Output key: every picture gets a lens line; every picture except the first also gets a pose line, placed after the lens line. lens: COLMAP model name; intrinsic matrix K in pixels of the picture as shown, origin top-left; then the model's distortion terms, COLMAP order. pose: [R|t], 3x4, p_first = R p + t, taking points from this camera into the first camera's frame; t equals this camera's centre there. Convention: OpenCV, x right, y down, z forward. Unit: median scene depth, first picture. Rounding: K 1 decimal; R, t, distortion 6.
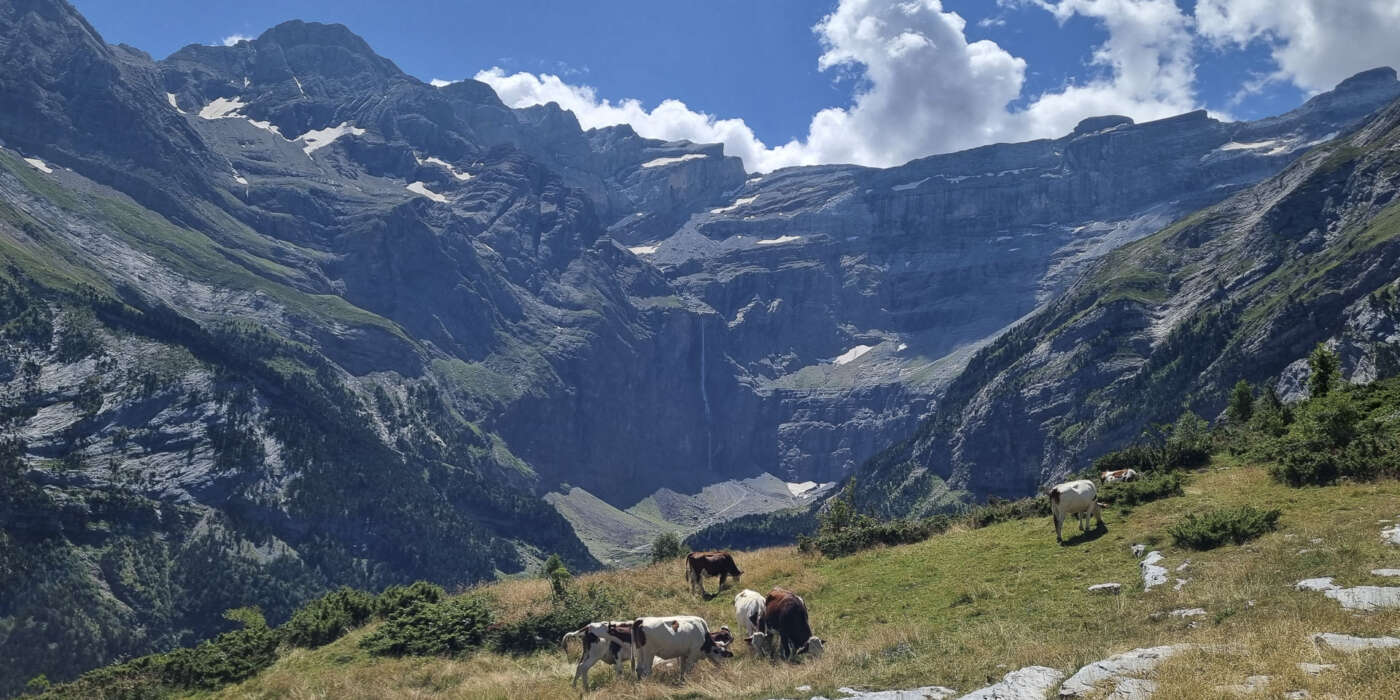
lens RADIAL K [[1080.9, 0, 720.1], [0, 1080.9, 354.3], [0, 0, 1]] dist [0.076726, 0.000406]
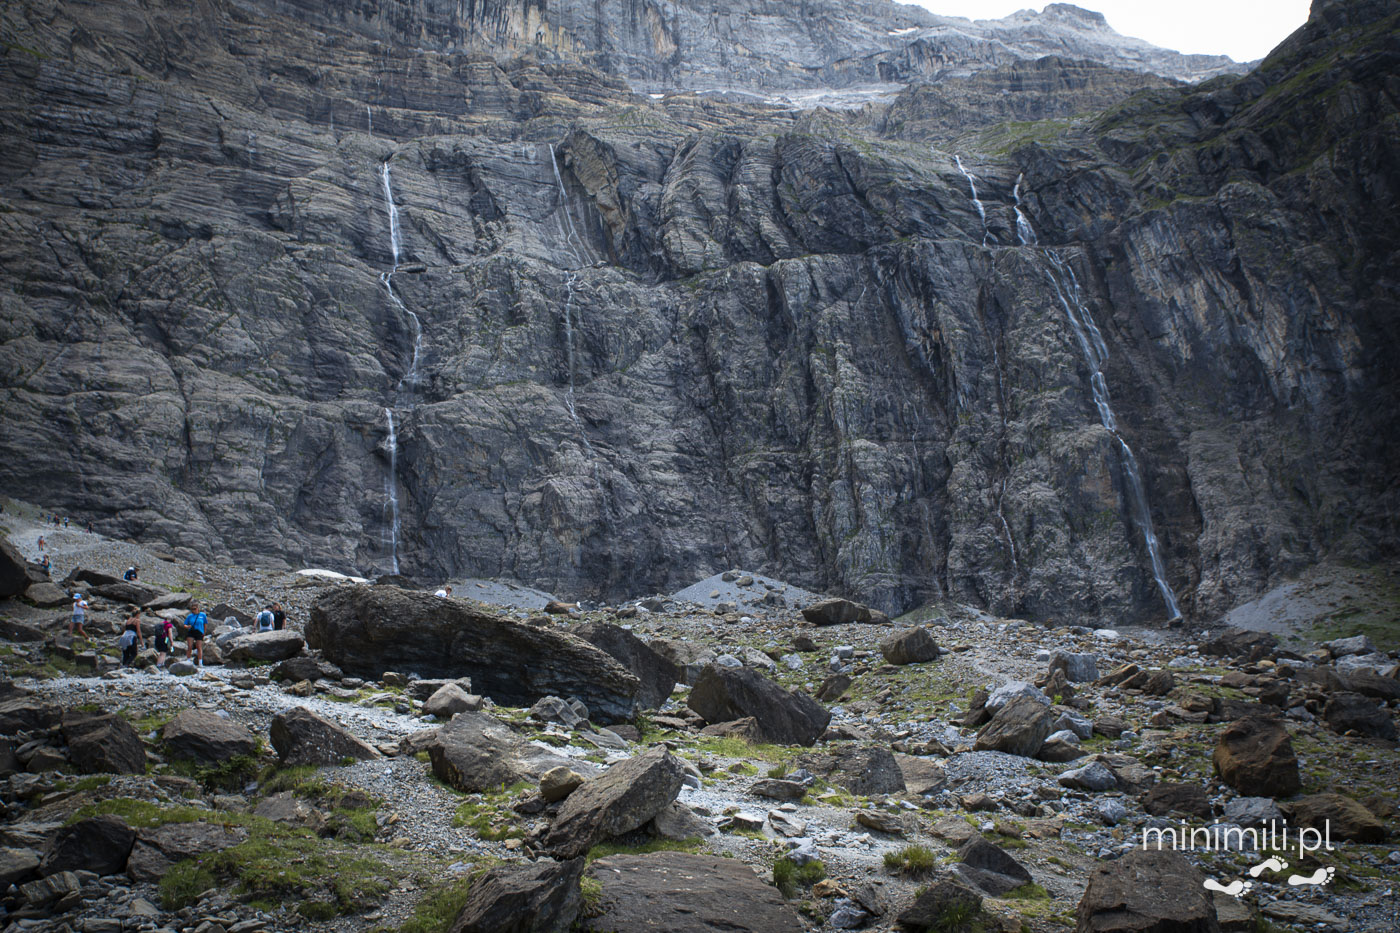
lens RADIAL K [[1308.3, 0, 700.8], [0, 1308.3, 493.0], [0, 0, 1]] dist [-0.072289, 0.142475]
pose [[0.580159, 0.177840, 0.794851, -0.007151], [-0.048079, 0.981648, -0.184541, 0.125532], [-0.813083, 0.068848, 0.578062, 0.833141]]
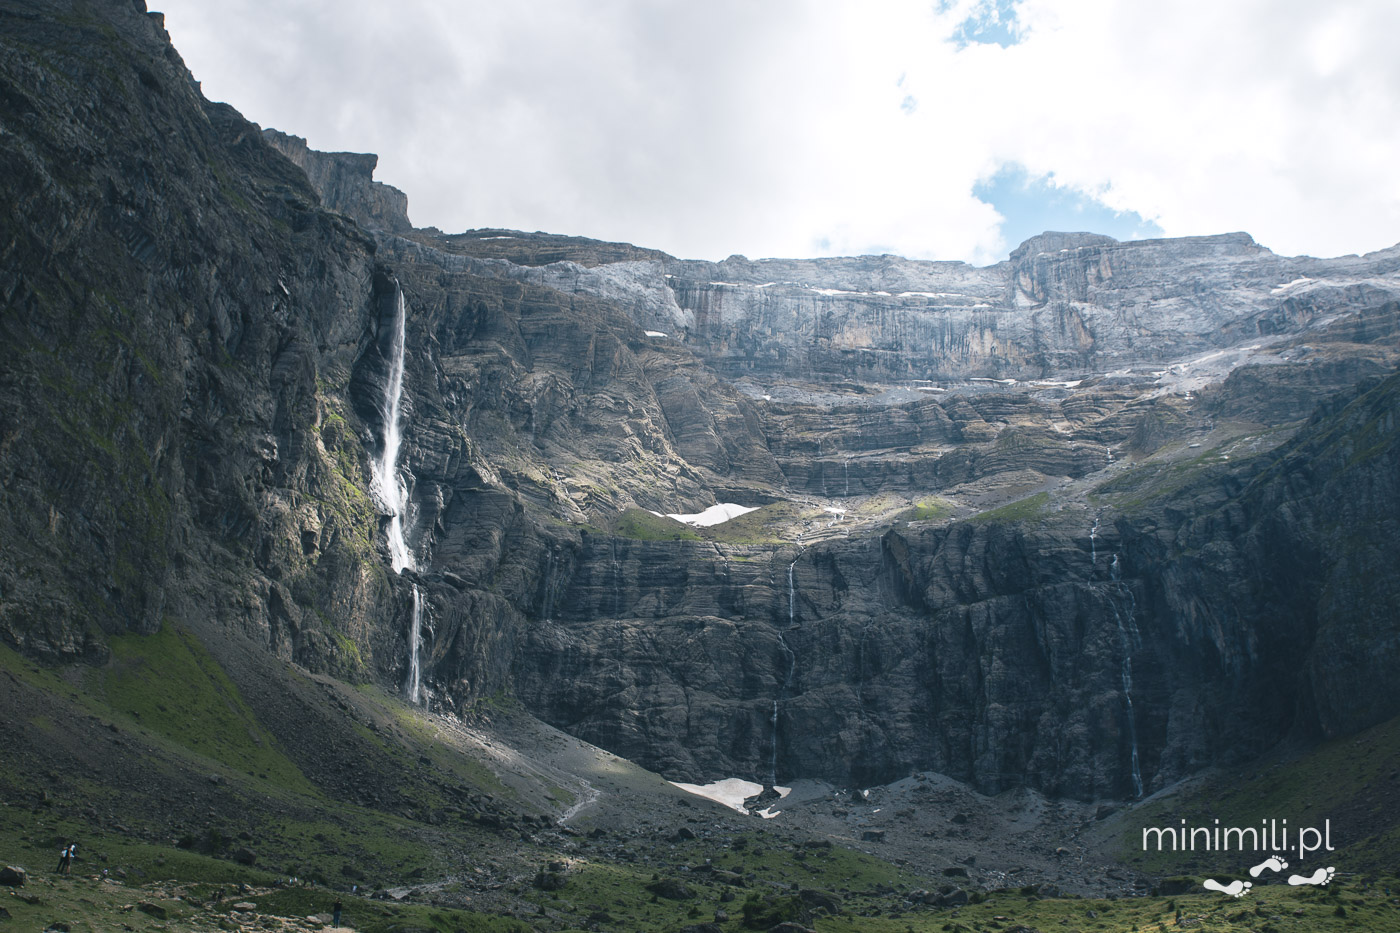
lens RADIAL K [[1232.4, 0, 703.7], [0, 1232.4, 488.3], [0, 0, 1]] dist [-0.079908, 0.098985]
pose [[0.906556, 0.172186, 0.385369, -0.069094], [-0.071385, 0.962402, -0.262081, 0.121476], [-0.416006, 0.210081, 0.884762, 0.633476]]
